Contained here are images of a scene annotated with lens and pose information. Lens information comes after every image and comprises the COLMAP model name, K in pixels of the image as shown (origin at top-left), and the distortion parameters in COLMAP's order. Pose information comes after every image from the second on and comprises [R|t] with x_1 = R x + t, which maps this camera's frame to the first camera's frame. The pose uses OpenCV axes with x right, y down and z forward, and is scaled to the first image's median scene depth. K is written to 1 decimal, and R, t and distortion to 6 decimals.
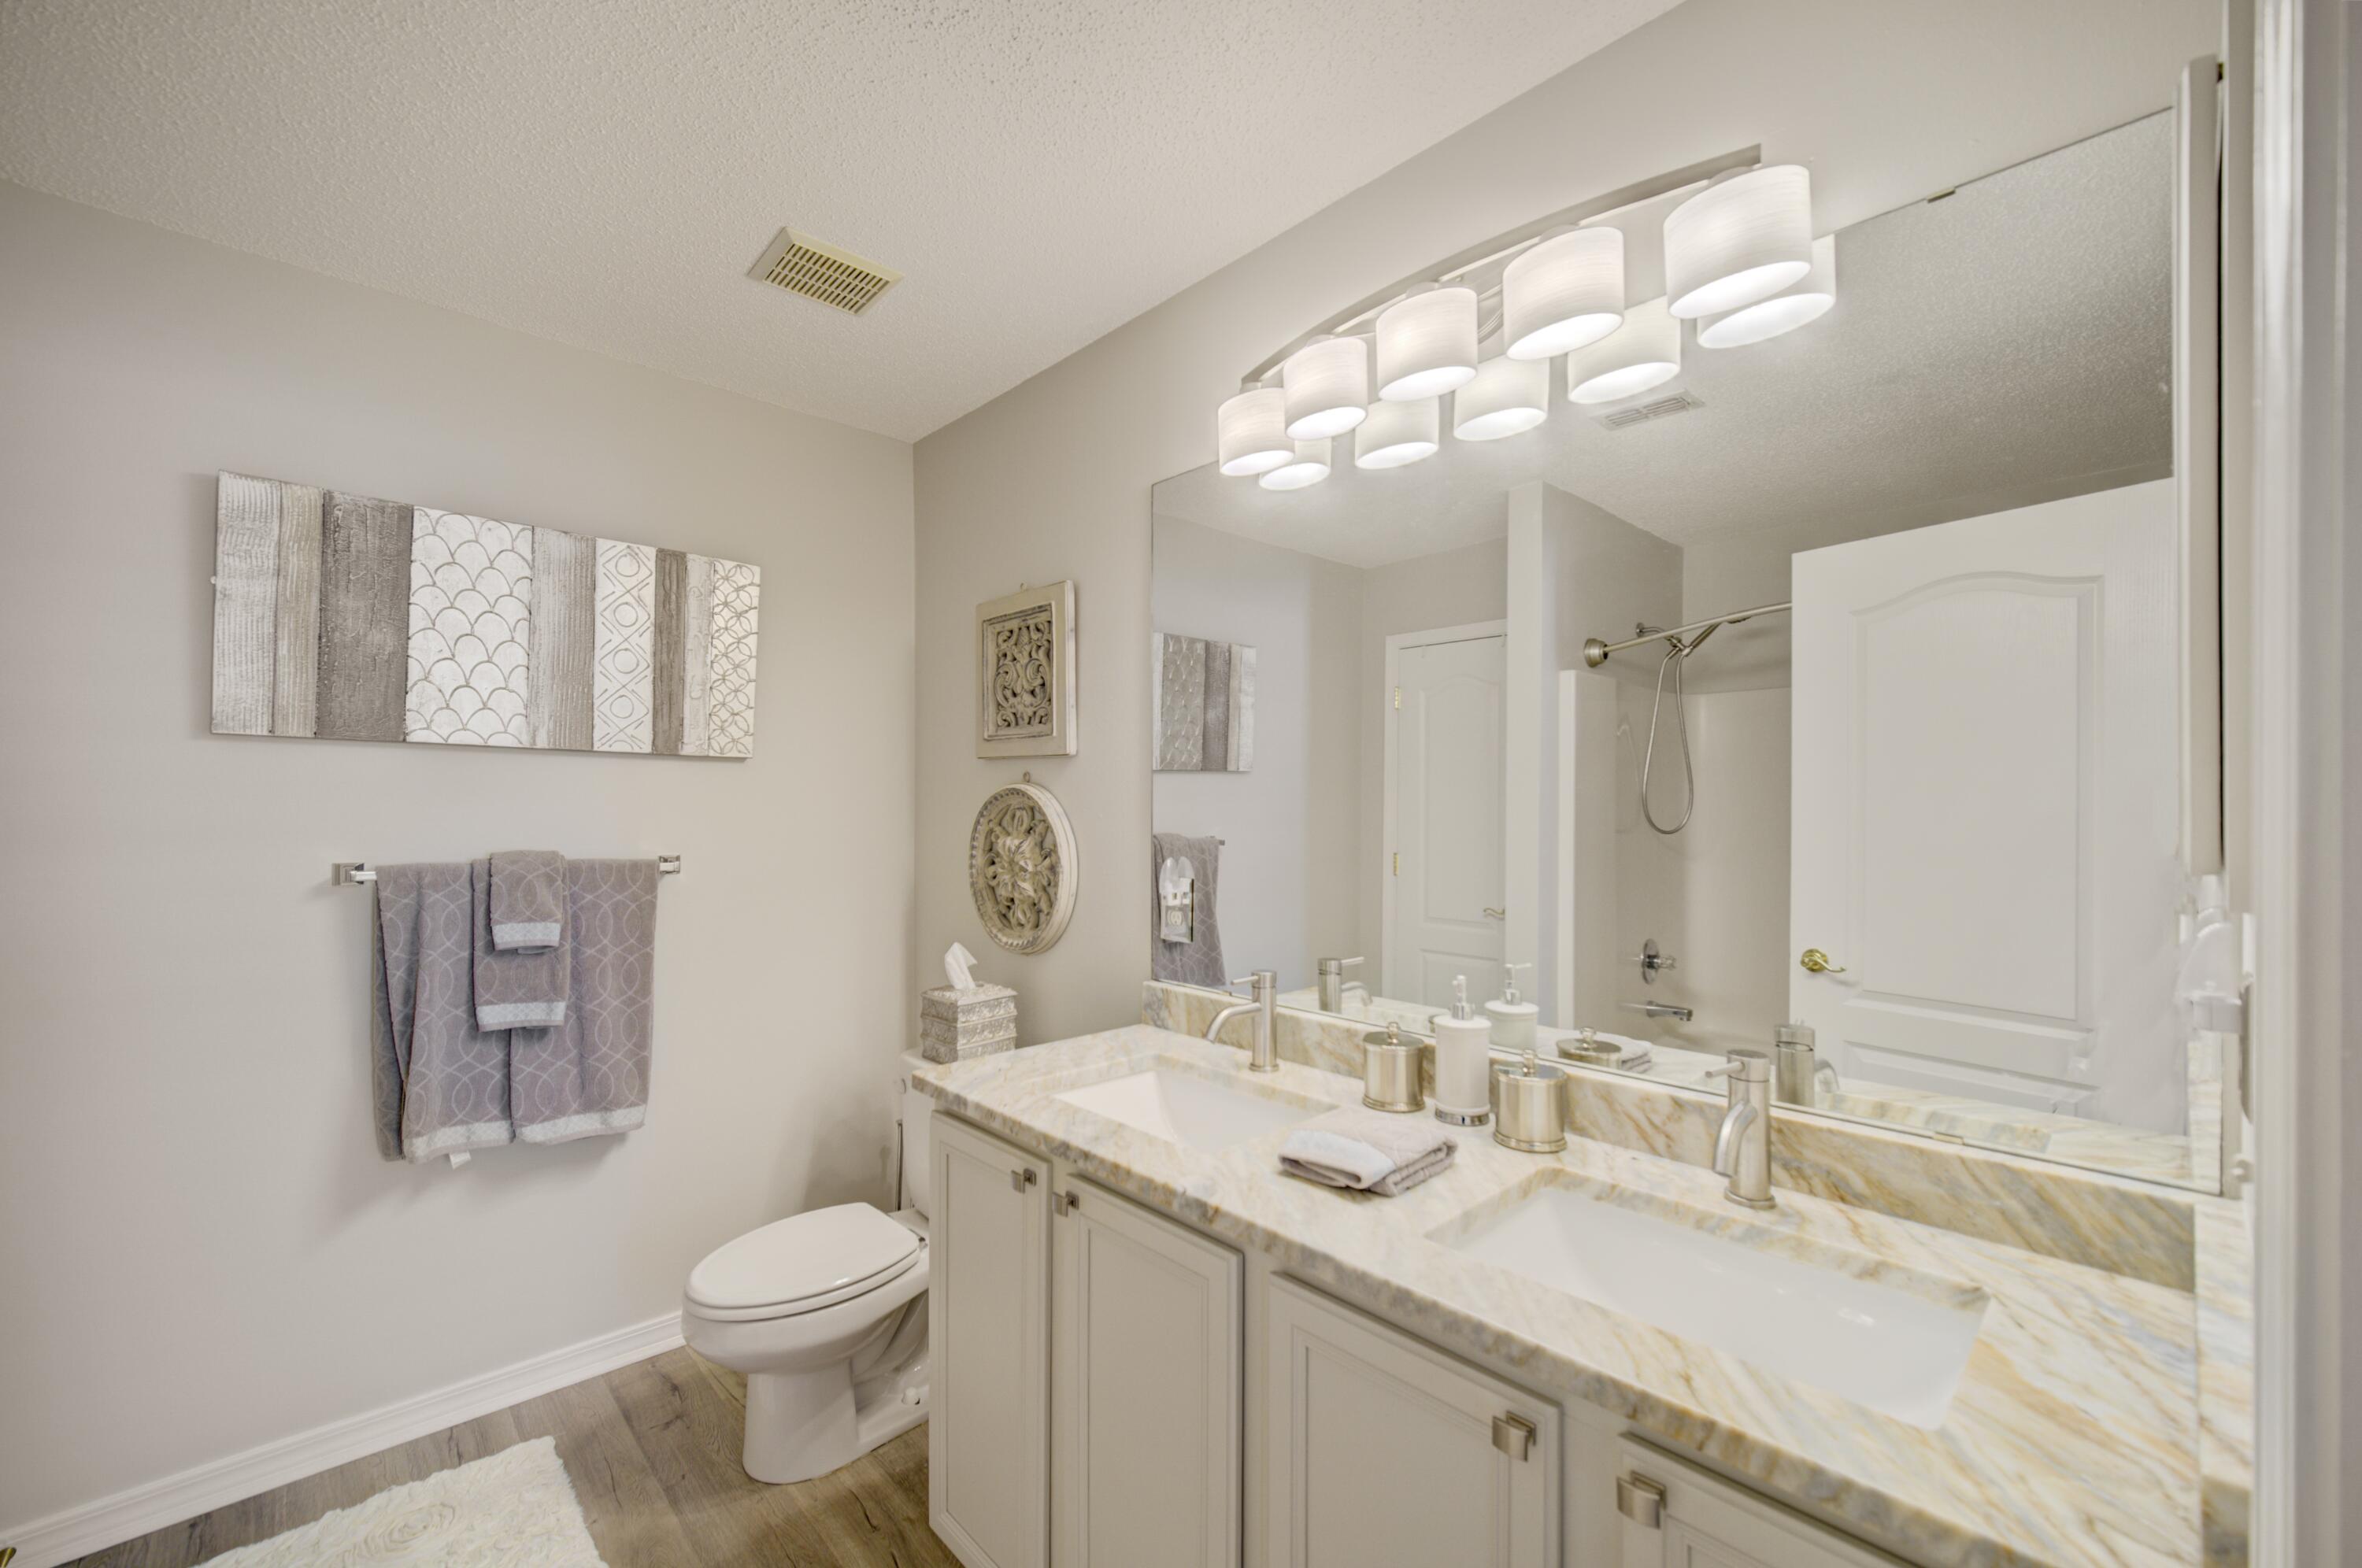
lens RADIAL K [[927.5, 0, 1163.5], [0, 927.5, 785.4], [0, 0, 1]] dist [-0.010031, 0.000052]
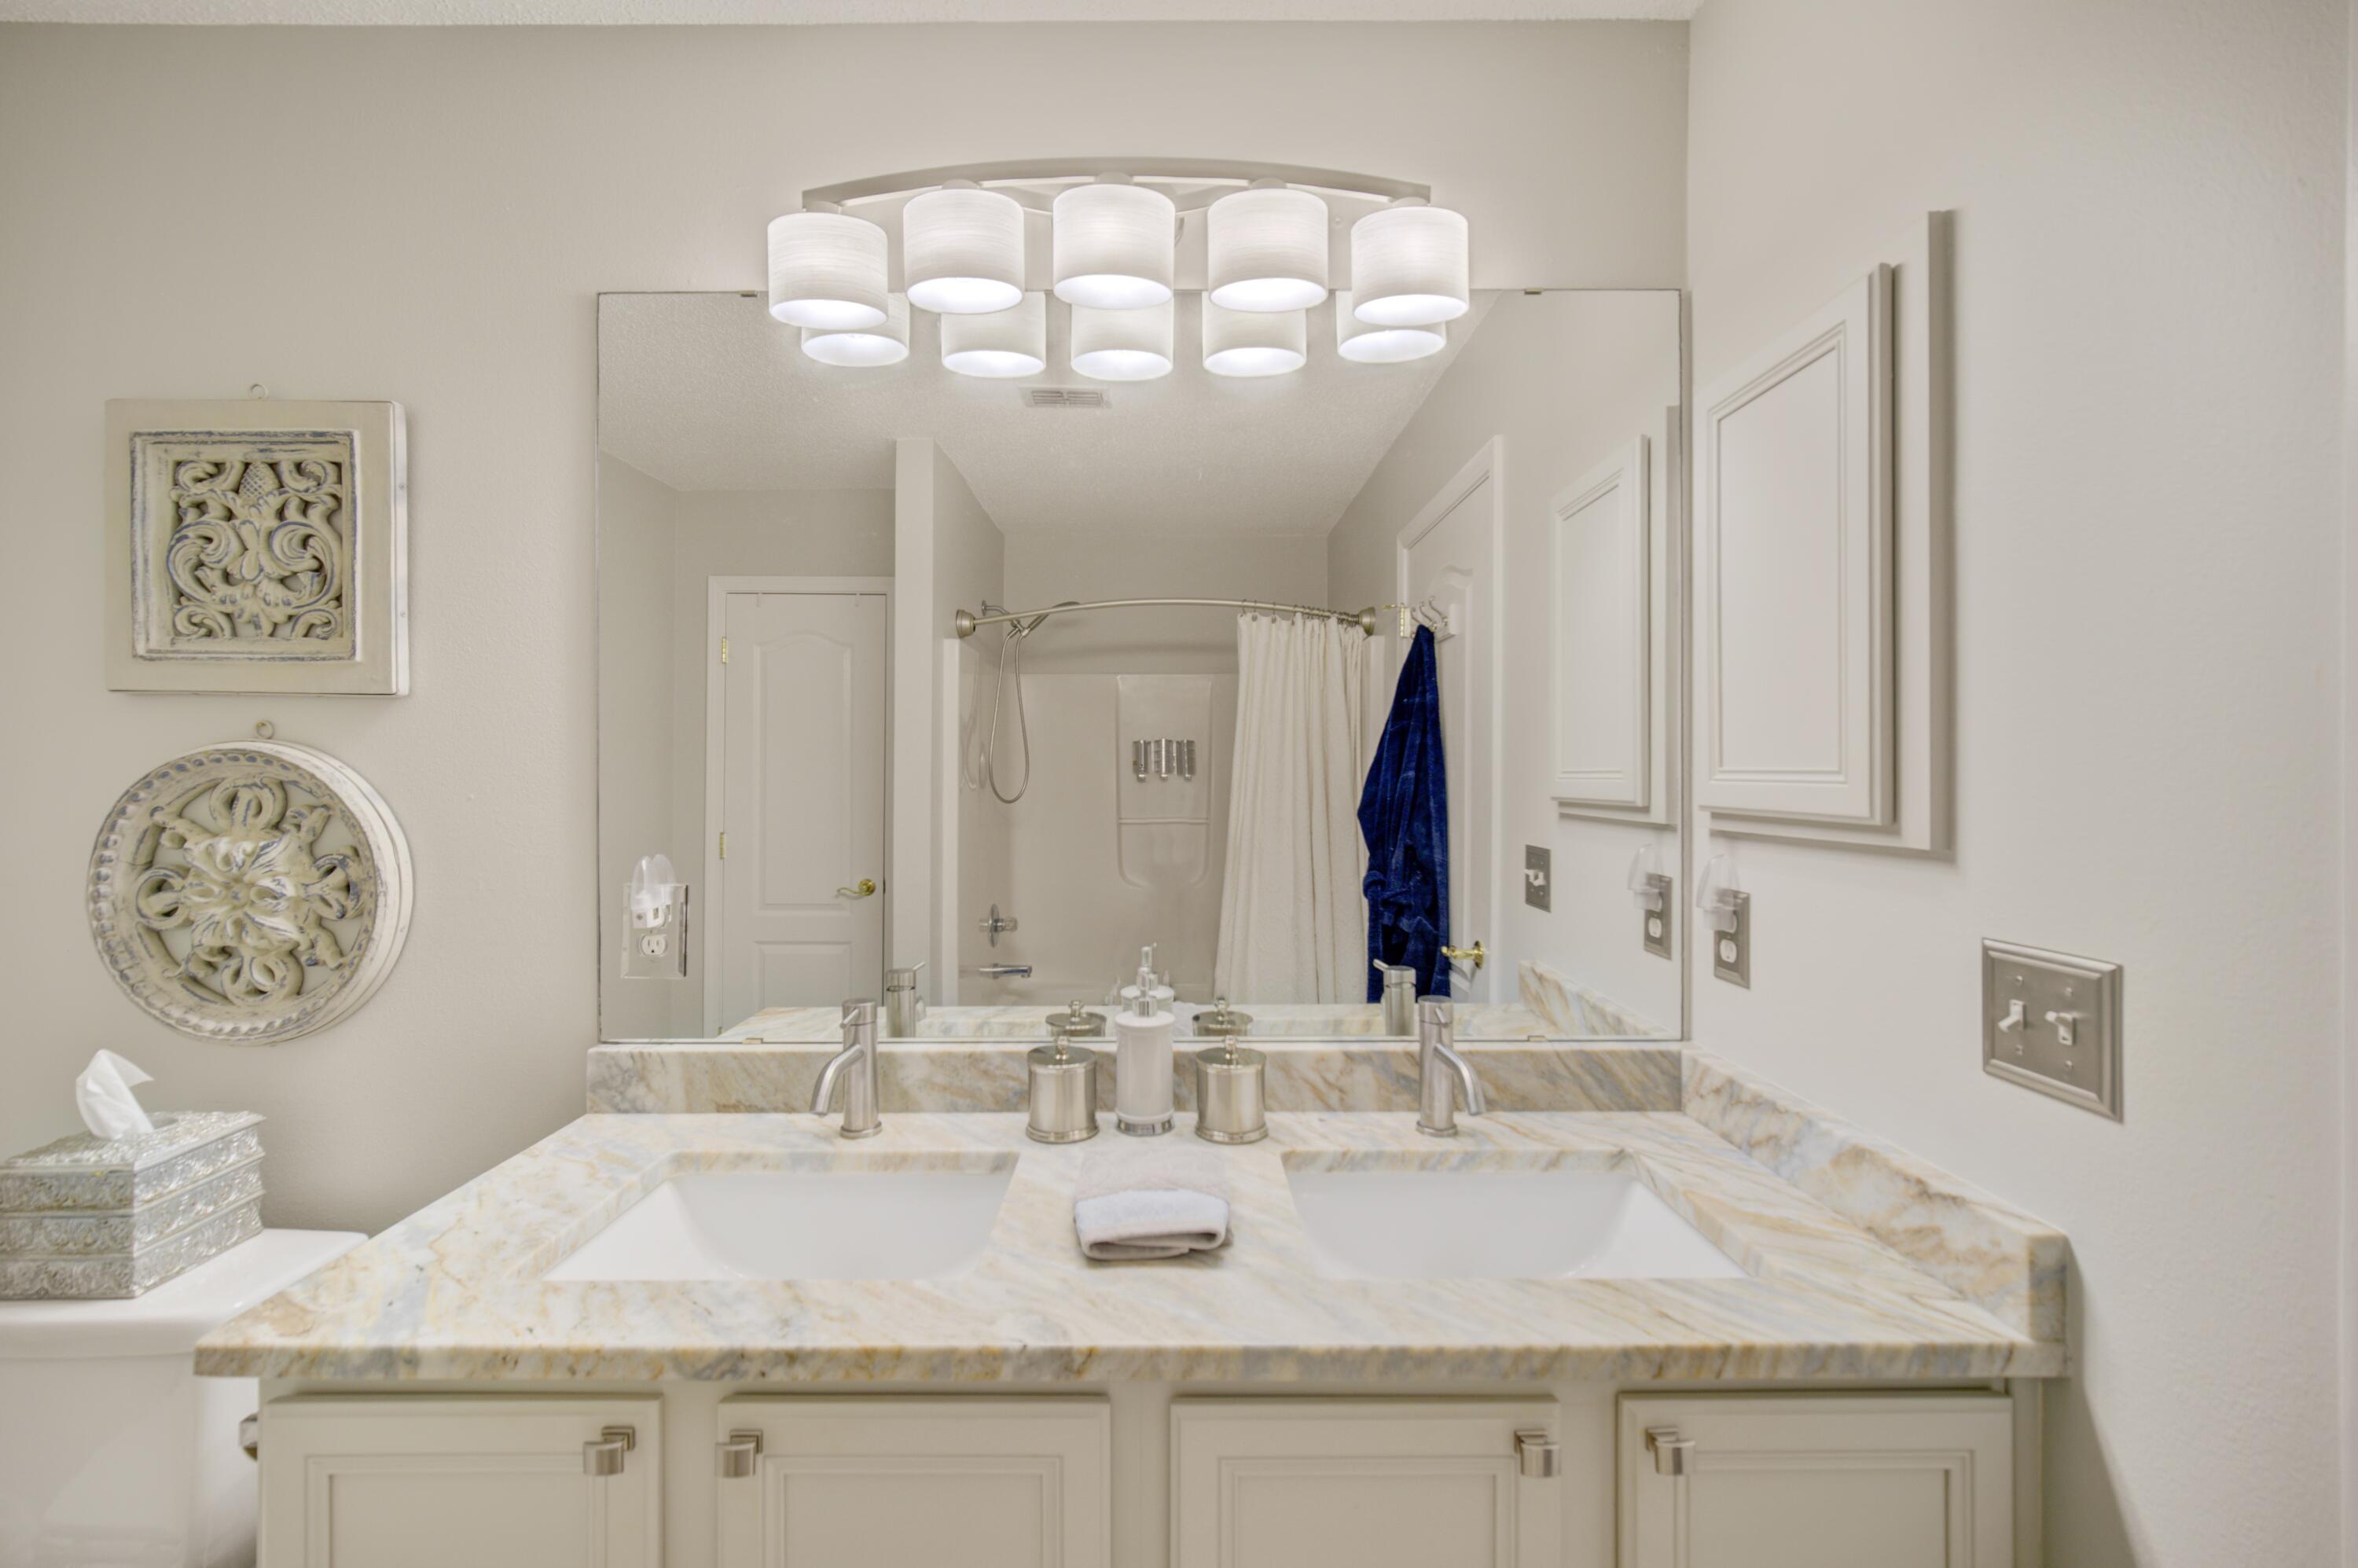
lens RADIAL K [[942.1, 0, 1173.9], [0, 942.1, 764.8], [0, 0, 1]] dist [-0.004098, -0.000186]
pose [[0.683490, 0.005770, 0.729937, -0.232227], [-0.012309, 0.999918, 0.003622, 0.004419], [-0.729856, -0.011460, 0.683505, 0.256688]]
